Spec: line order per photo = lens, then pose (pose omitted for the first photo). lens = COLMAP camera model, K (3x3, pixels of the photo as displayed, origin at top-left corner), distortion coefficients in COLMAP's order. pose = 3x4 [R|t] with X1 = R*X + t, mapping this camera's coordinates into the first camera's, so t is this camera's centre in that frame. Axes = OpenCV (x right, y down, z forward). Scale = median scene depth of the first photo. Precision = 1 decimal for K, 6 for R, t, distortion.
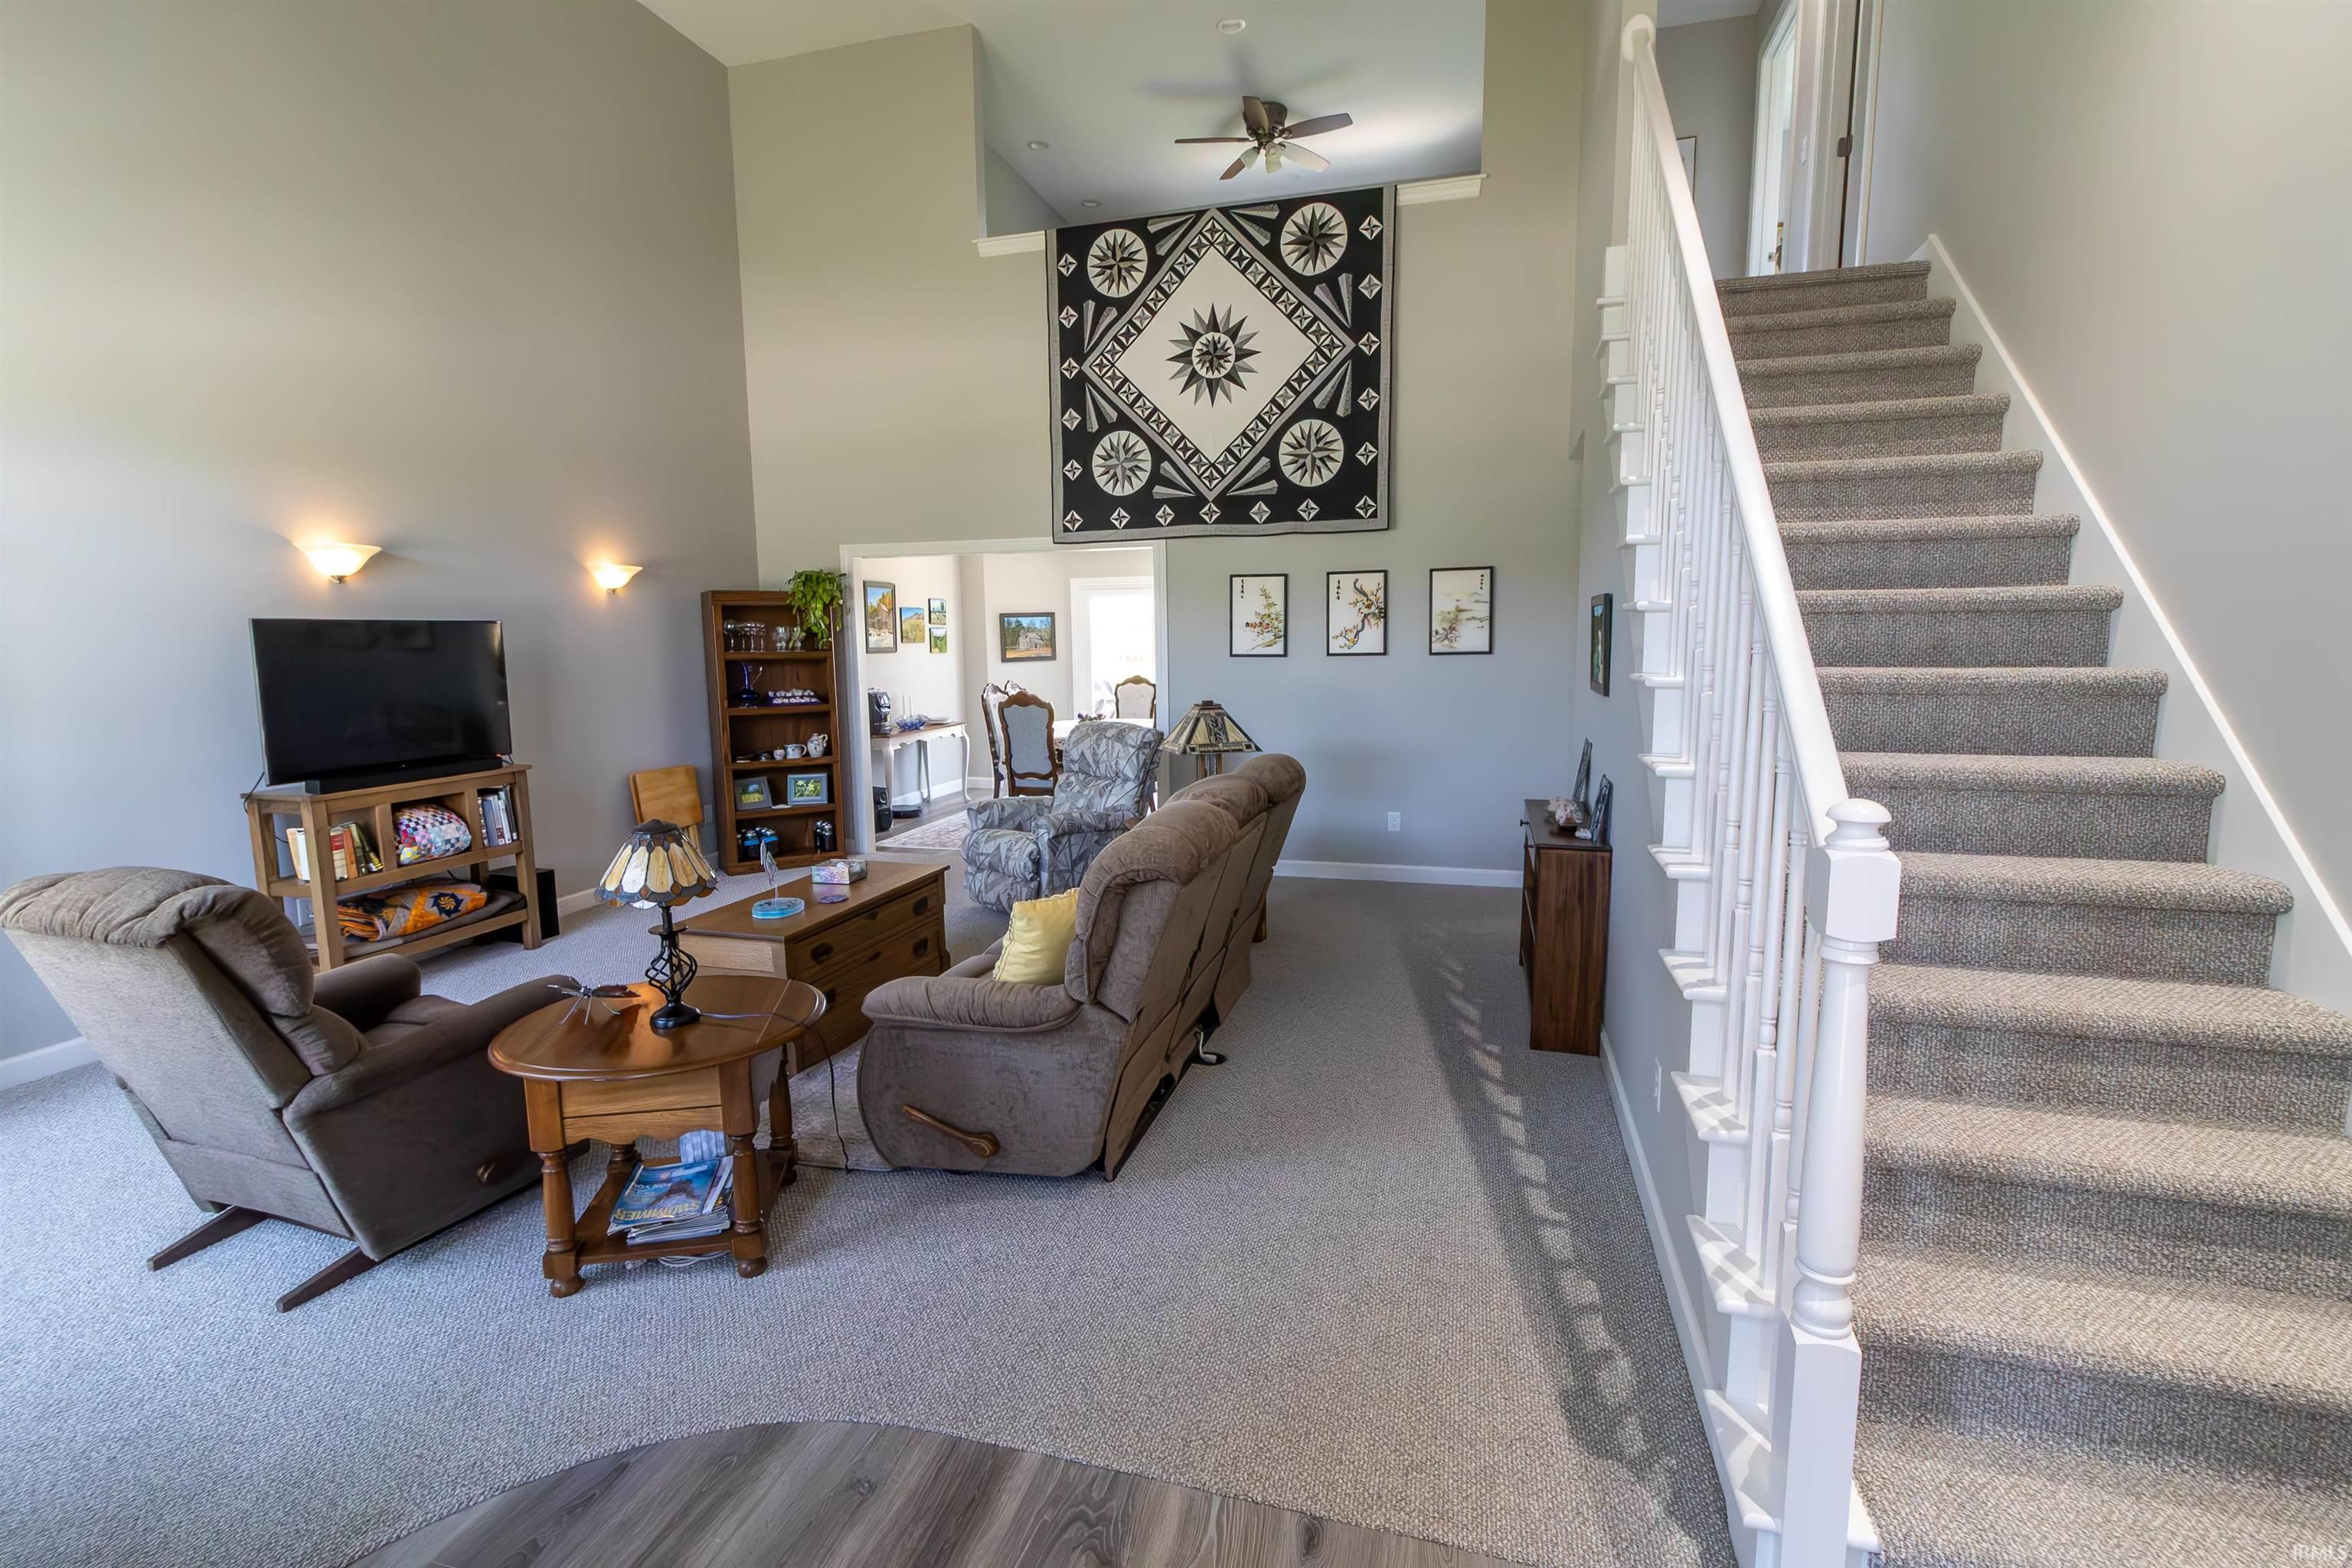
lens RADIAL K [[1078.3, 0, 1158.8], [0, 1078.3, 772.3], [0, 0, 1]] dist [0.003107, 0.001057]
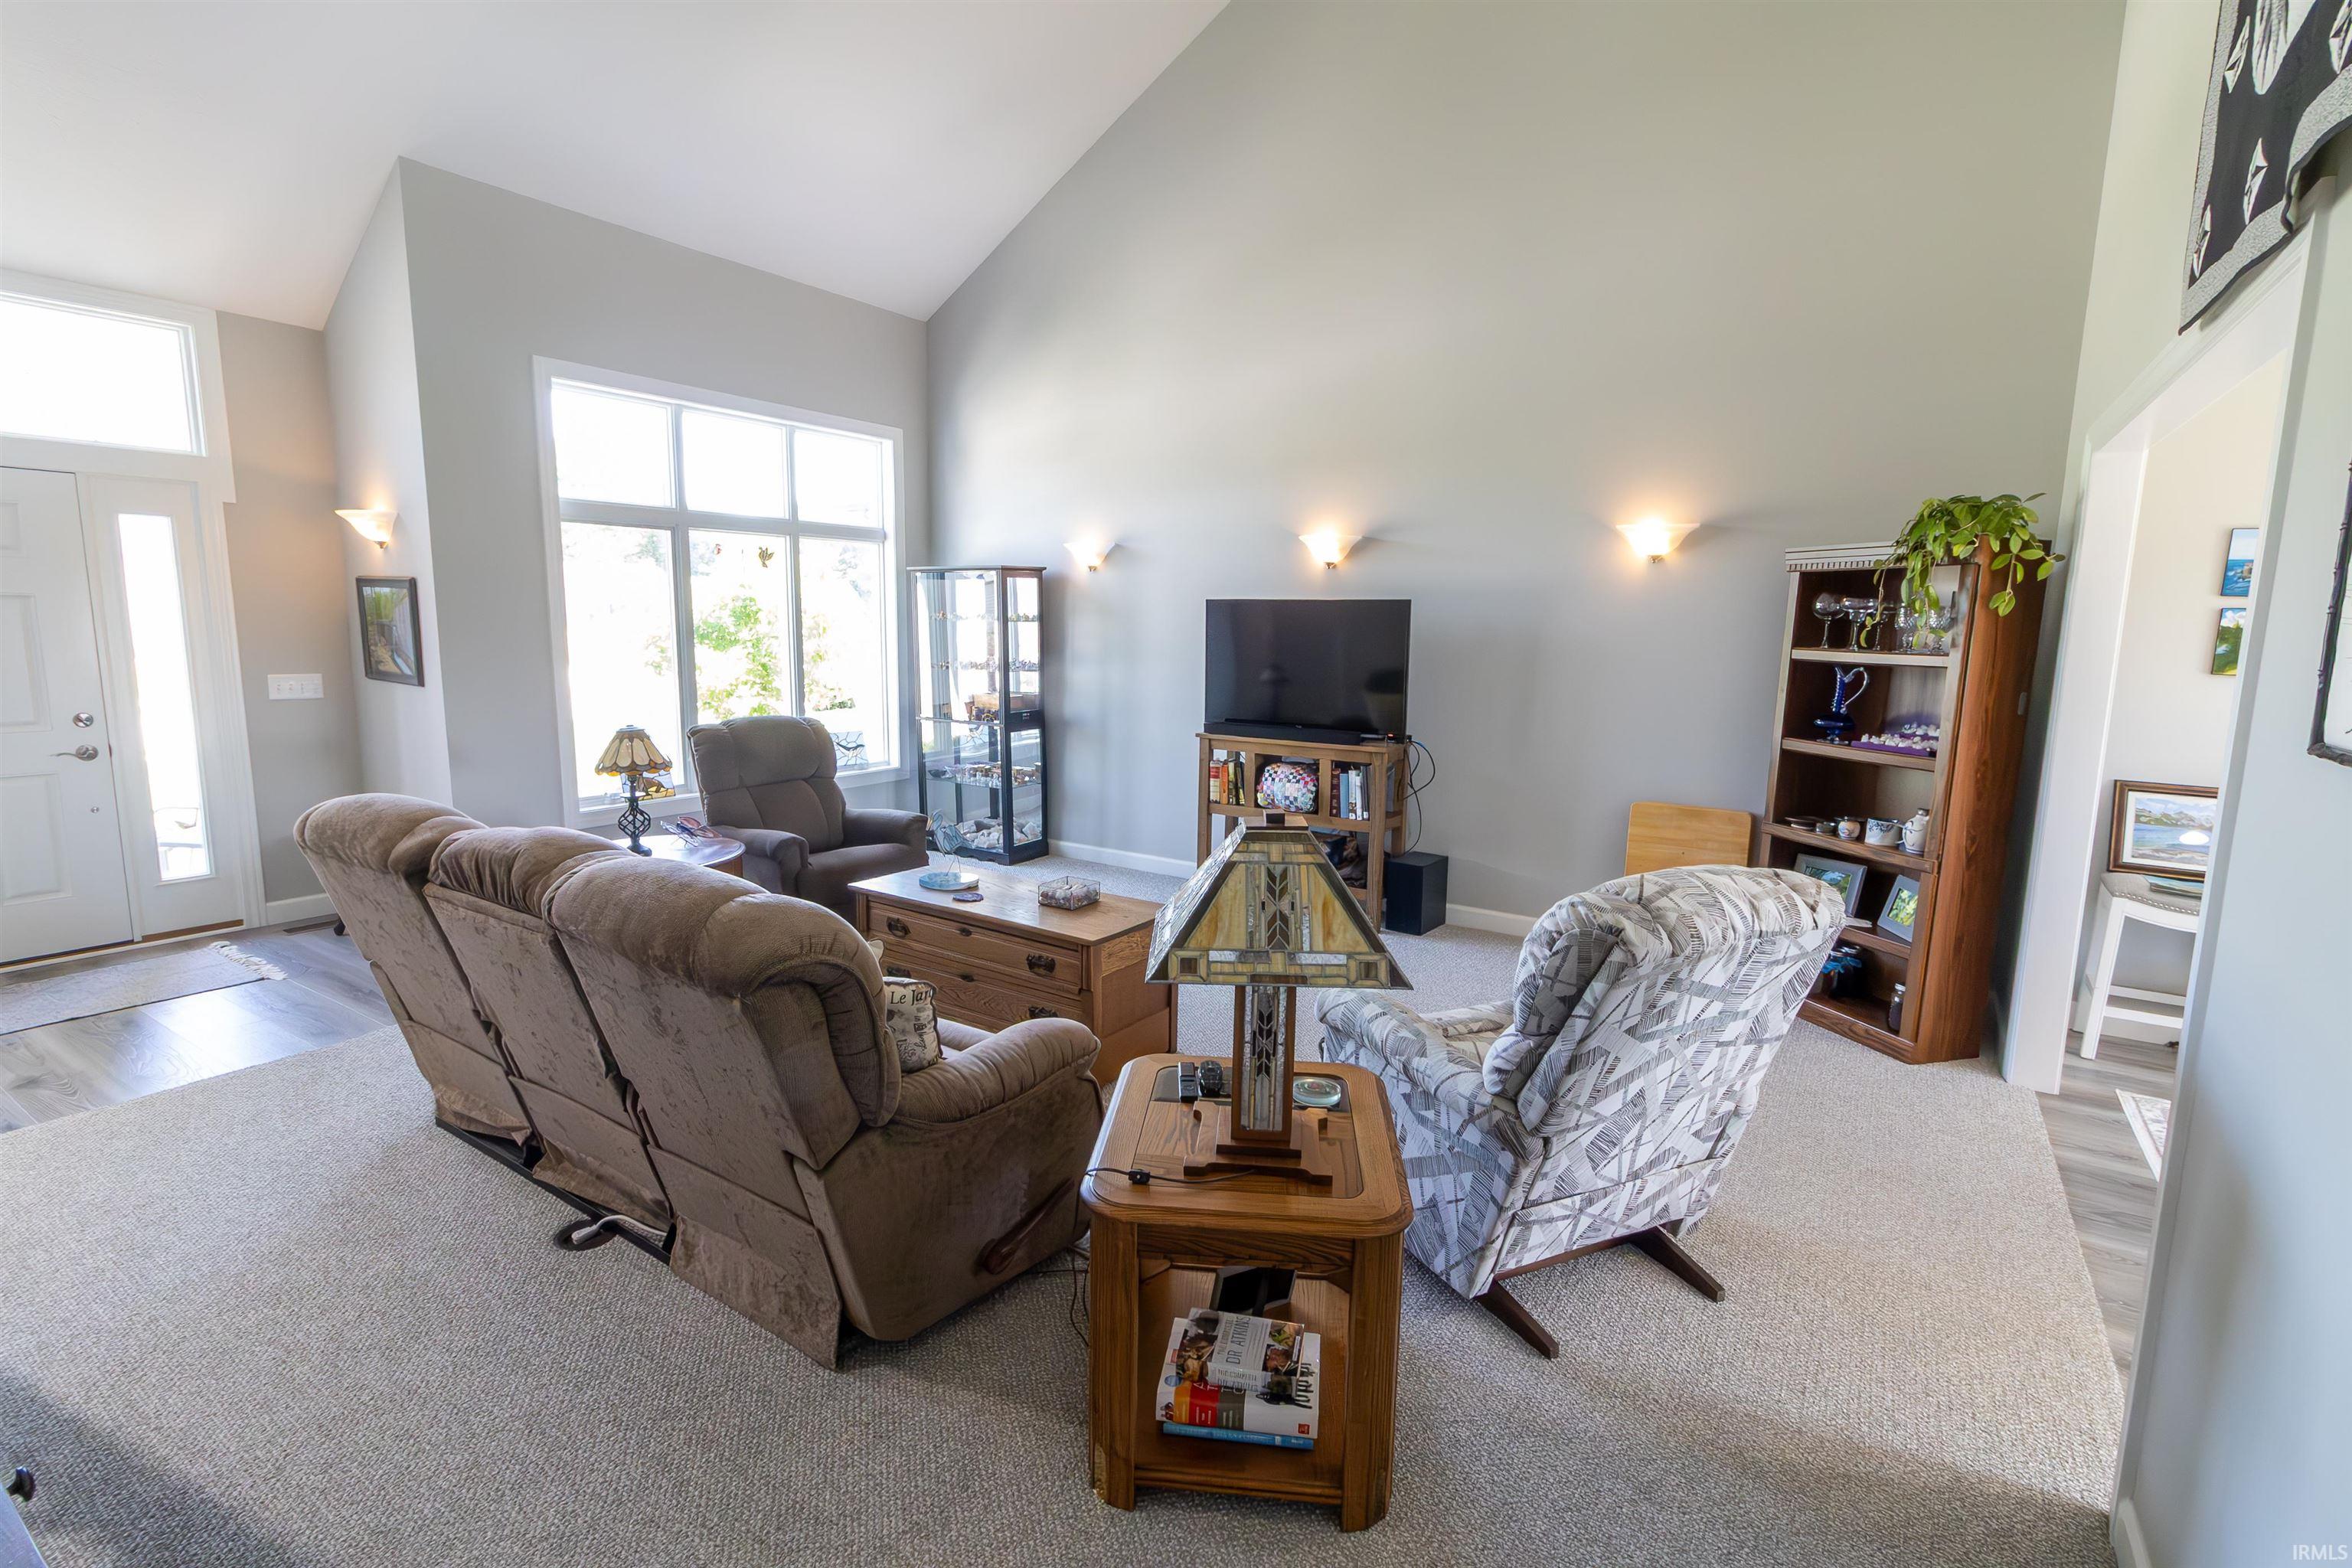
lens RADIAL K [[1078.3, 0, 1166.3], [0, 1078.3, 772.9], [0, 0, 1]] dist [0.003107, 0.001057]
pose [[-0.301085, 0.142996, -0.942815, 0.321171], [-0.131098, 0.973098, 0.189455, -0.116810], [0.944543, 0.180643, -0.274239, 0.881806]]
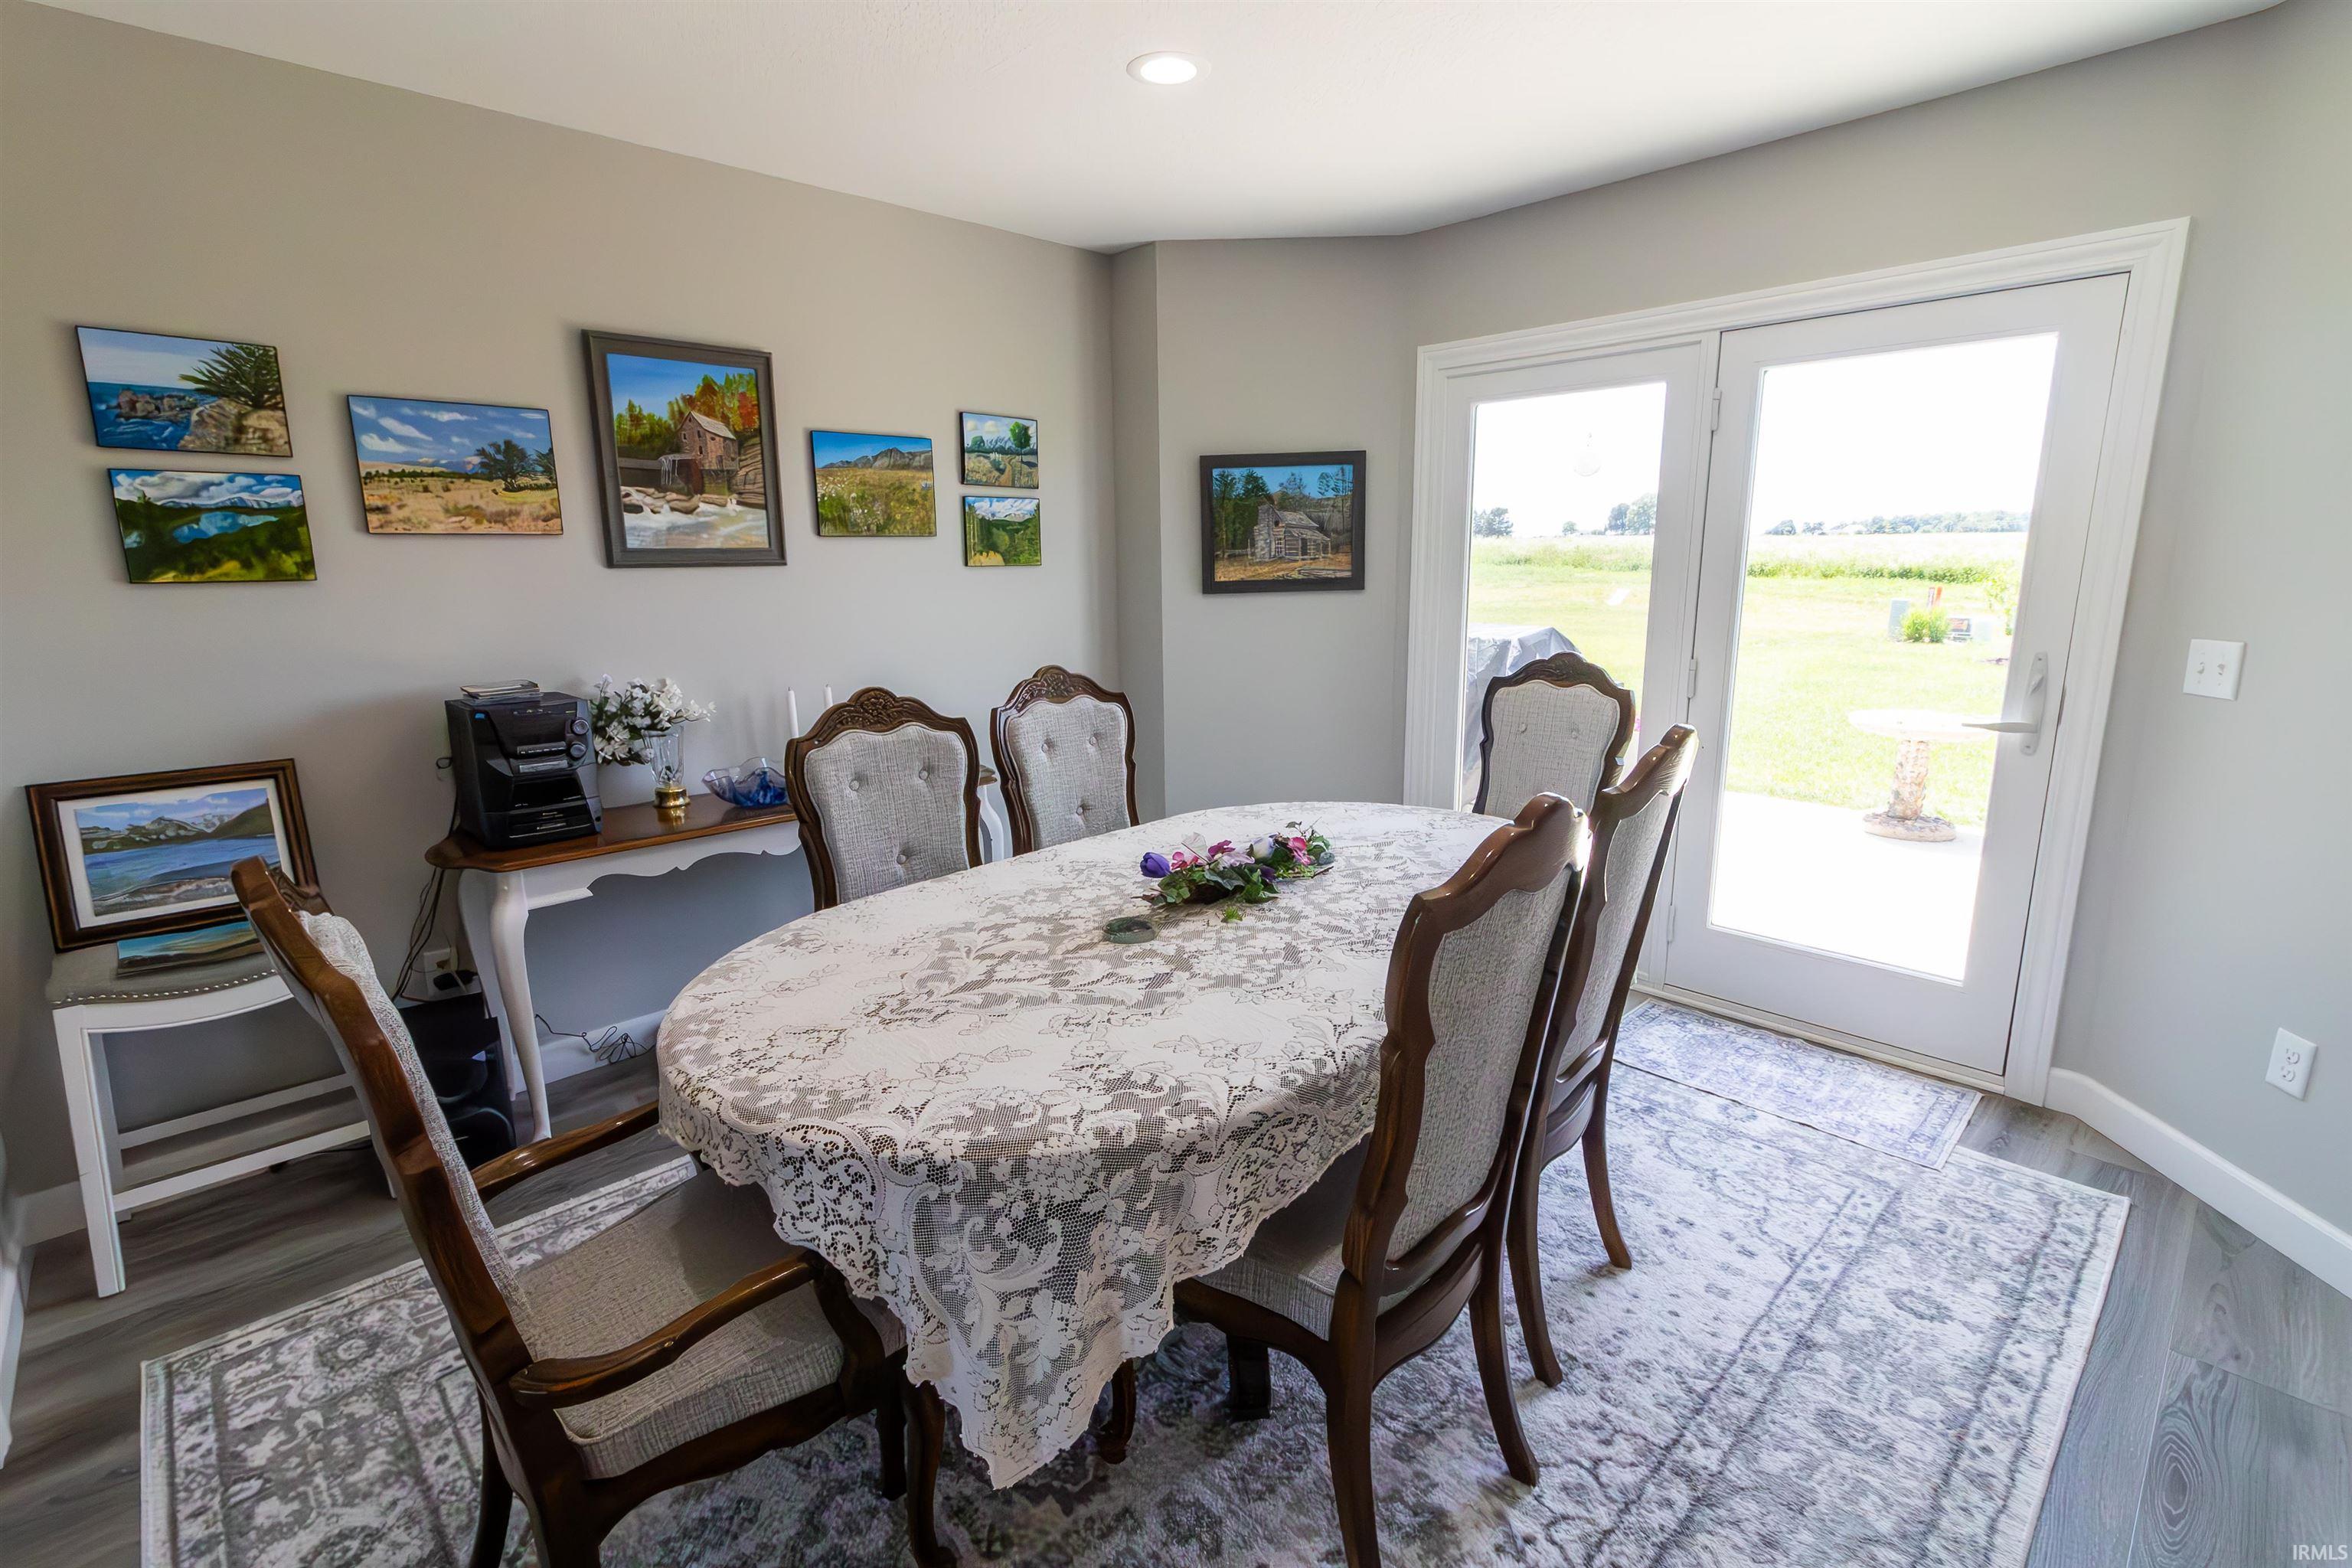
lens RADIAL K [[1078.3, 0, 1171.3], [0, 1078.3, 779.3], [0, 0, 1]] dist [0.003107, 0.001057]
pose [[0.864762, 0.109564, -0.490084, 0.053397], [-0.064848, 0.992102, 0.107372, -0.128652], [0.497977, -0.061070, 0.865037, 1.109520]]
